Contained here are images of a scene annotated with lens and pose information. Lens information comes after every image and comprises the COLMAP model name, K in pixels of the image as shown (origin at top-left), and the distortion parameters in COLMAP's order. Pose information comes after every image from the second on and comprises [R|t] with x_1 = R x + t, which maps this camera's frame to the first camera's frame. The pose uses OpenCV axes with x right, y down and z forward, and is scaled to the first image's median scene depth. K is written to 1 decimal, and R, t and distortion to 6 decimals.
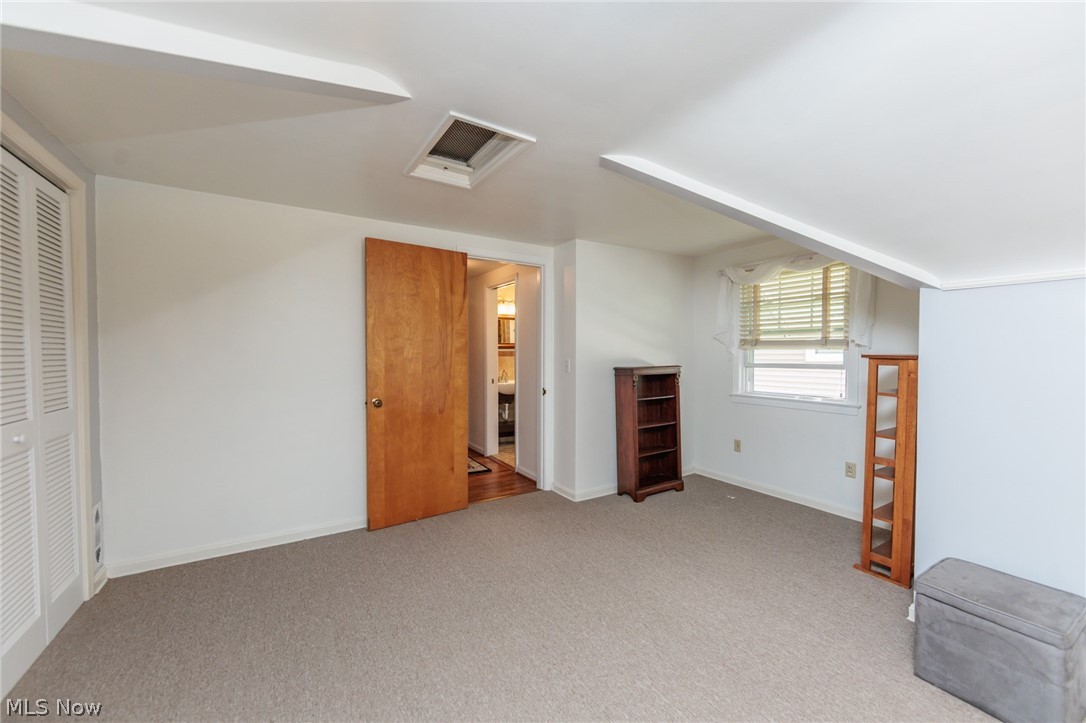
lens RADIAL K [[425.7, 0, 544.9], [0, 425.7, 360.9], [0, 0, 1]] dist [-0.004211, -0.000877]
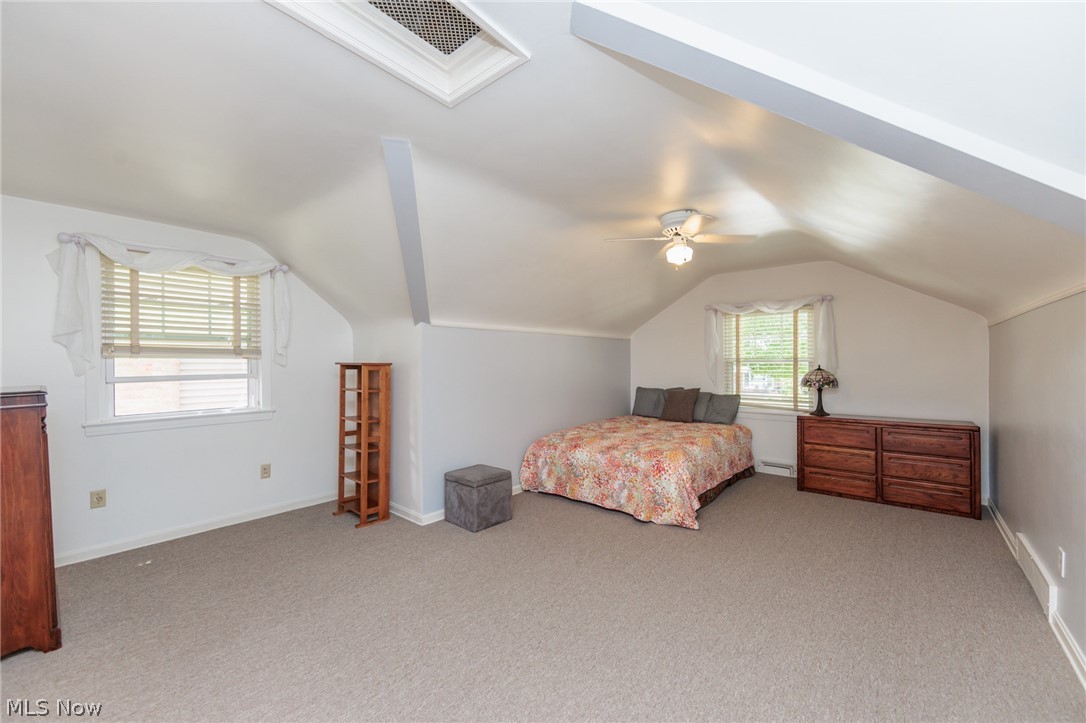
lens RADIAL K [[425.7, 0, 544.0], [0, 425.7, 361.4], [0, 0, 1]] dist [-0.004211, -0.000877]
pose [[-0.308086, 0.004635, 0.951347, -0.472066], [0.027147, 0.999624, 0.003921, -0.005413], [-0.950971, 0.027034, -0.308096, 0.594391]]
